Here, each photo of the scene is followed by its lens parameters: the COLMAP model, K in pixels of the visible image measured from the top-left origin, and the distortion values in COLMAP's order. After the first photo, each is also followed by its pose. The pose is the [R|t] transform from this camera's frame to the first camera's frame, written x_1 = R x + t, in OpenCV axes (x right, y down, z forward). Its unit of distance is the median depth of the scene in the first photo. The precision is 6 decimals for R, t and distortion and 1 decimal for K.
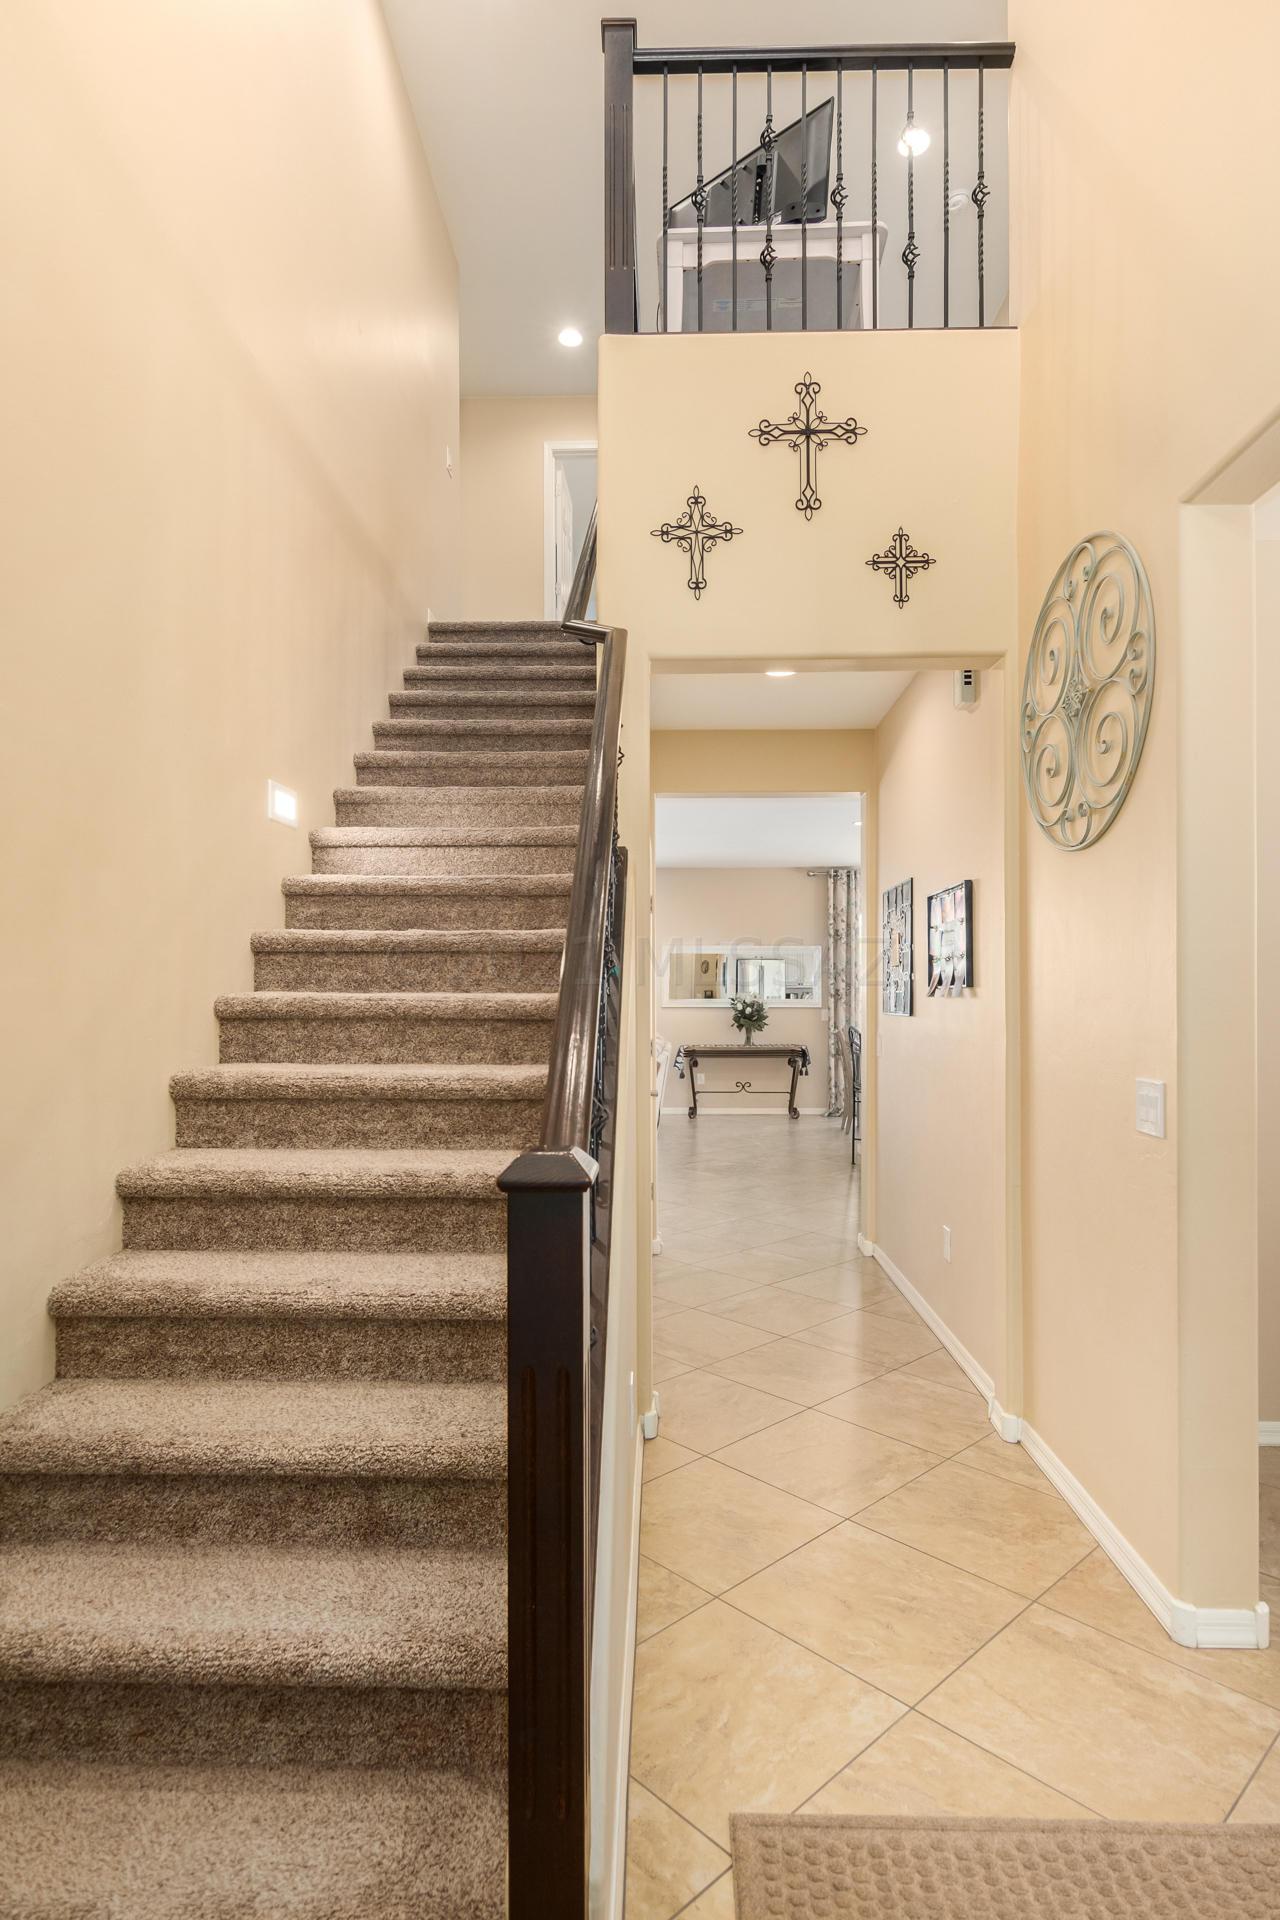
lens RADIAL K [[1076.4, 0, 637.5], [0, 1076.4, 963.5], [0, 0, 1]] dist [0.007333, -0.001911]
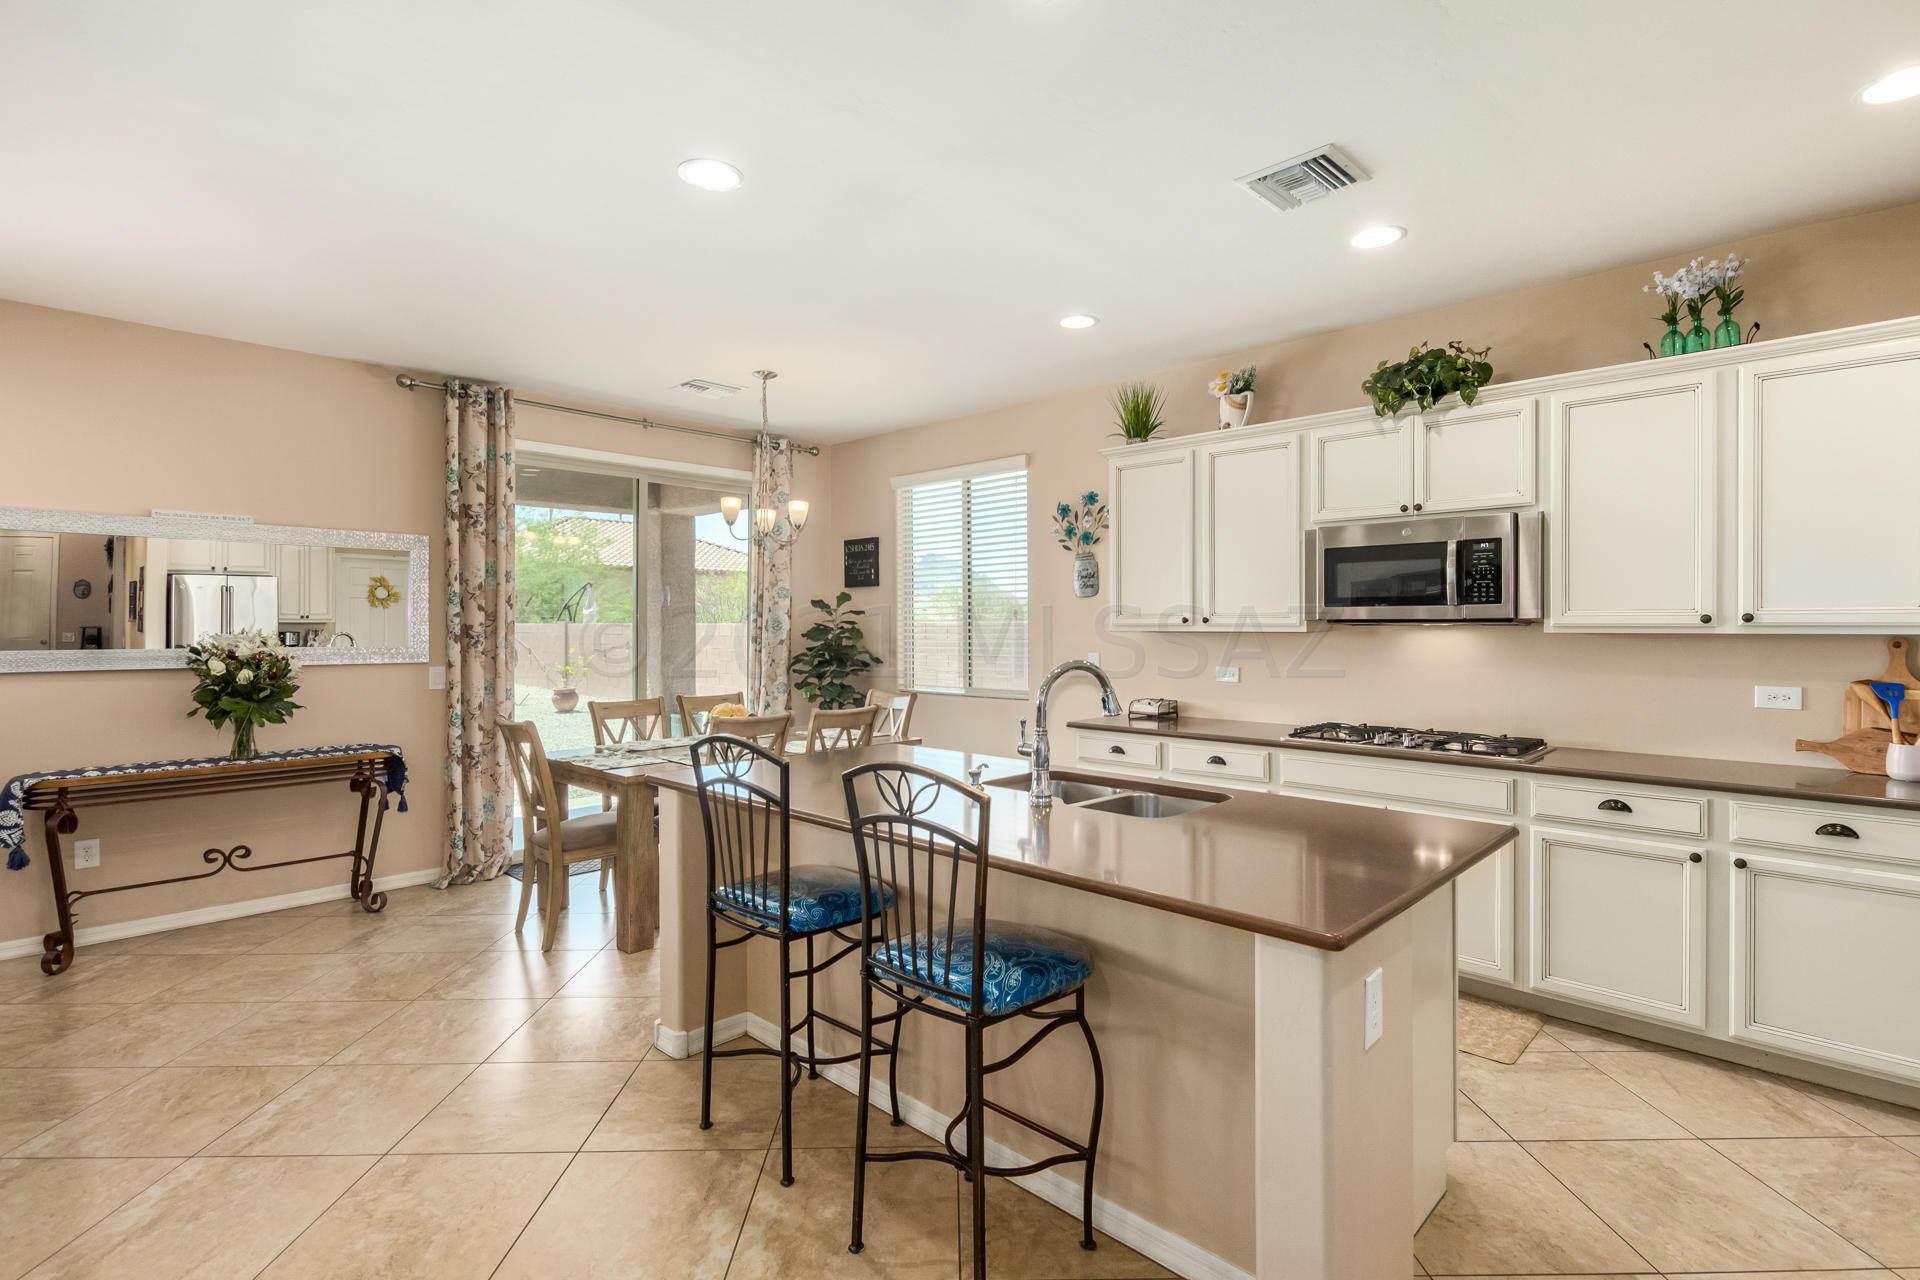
lens RADIAL K [[924.9, 0, 971.8], [0, 924.9, 628.1], [0, 0, 1]] dist [0.009279, -0.002688]
pose [[0.675671, -0.005461, 0.737183, 0.027711], [-0.016347, 0.999616, 0.022387, 0.011922], [-0.737022, -0.027177, 0.675322, 0.540926]]
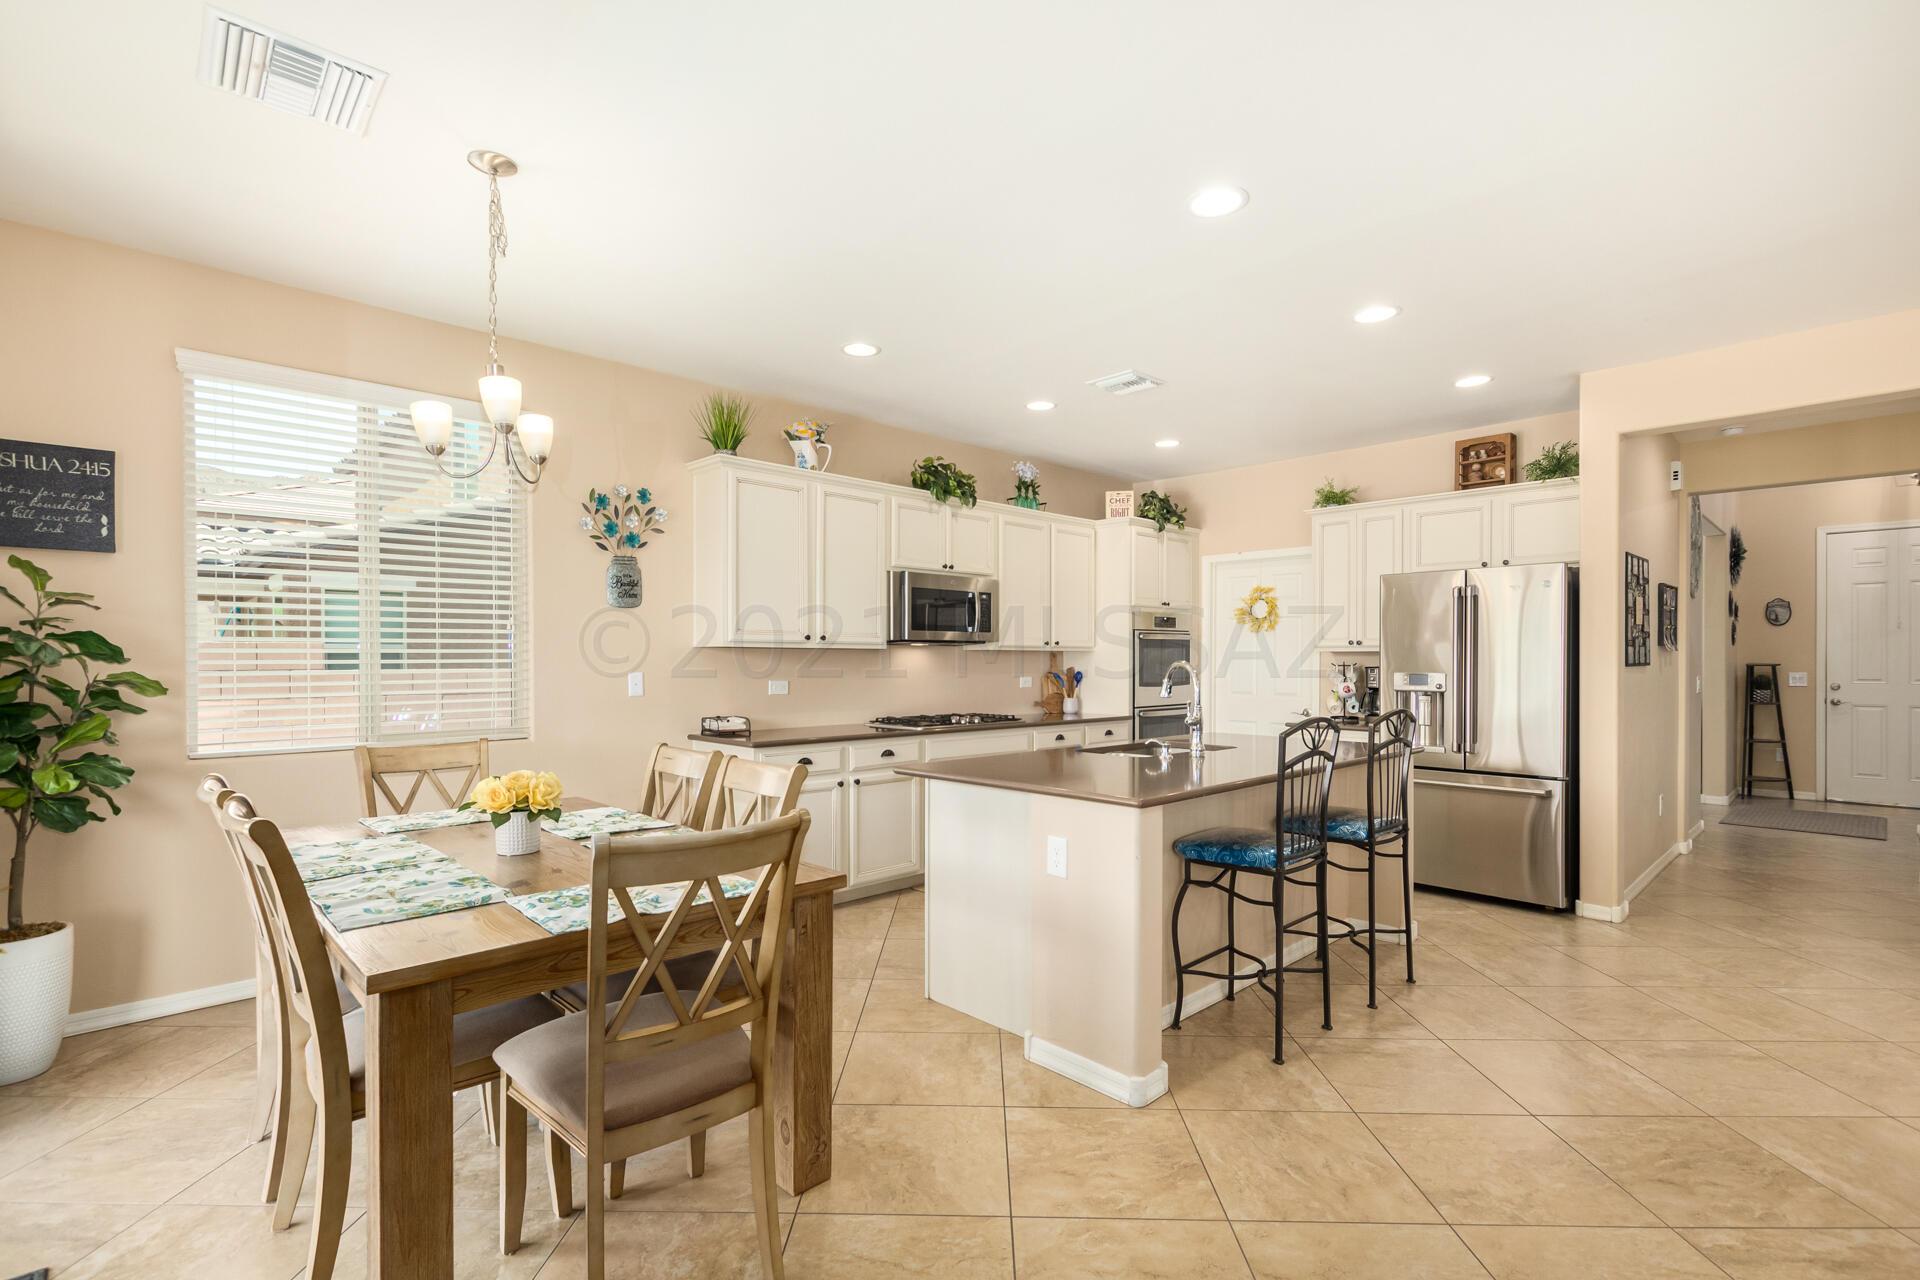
lens RADIAL K [[883.8, 0, 967.6], [0, 883.8, 676.4], [0, 0, 1]] dist [-0.002404, 0.001139]
pose [[-0.716157, -0.014729, 0.697784, 0.037275], [-0.019282, 0.999813, 0.001315, 0.031670], [-0.697673, -0.012513, -0.716307, 0.975752]]
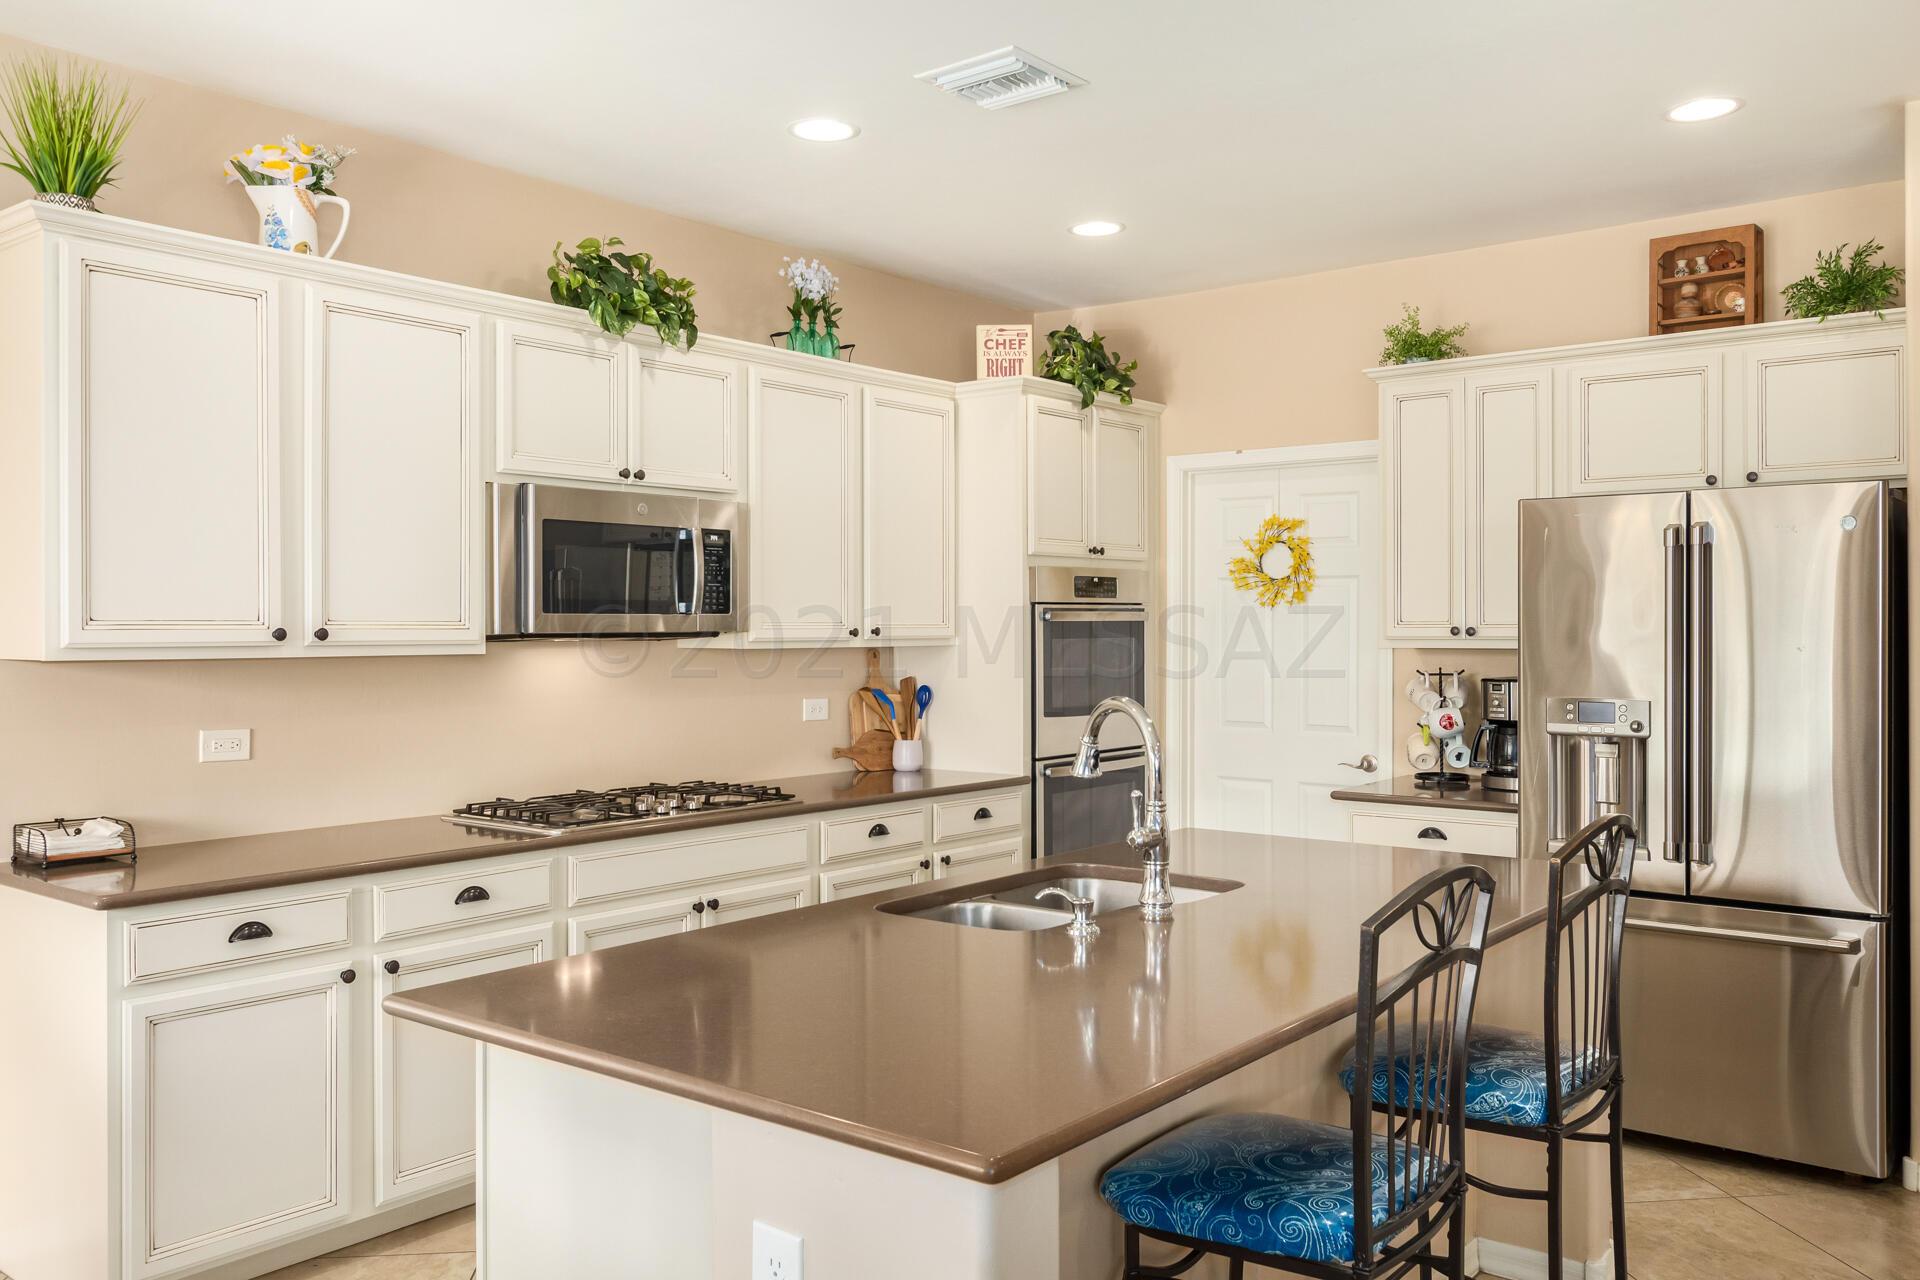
lens RADIAL K [[1495.9, 0, 952.5], [0, 1495.9, 622.7], [0, 0, 1]] dist [-0.014473, -0.008907]
pose [[-0.791846, 0.000442, 0.610720, 0.084861], [-0.016009, 0.999641, -0.021480, 0.017791], [-0.610511, -0.026786, -0.791555, 0.890720]]
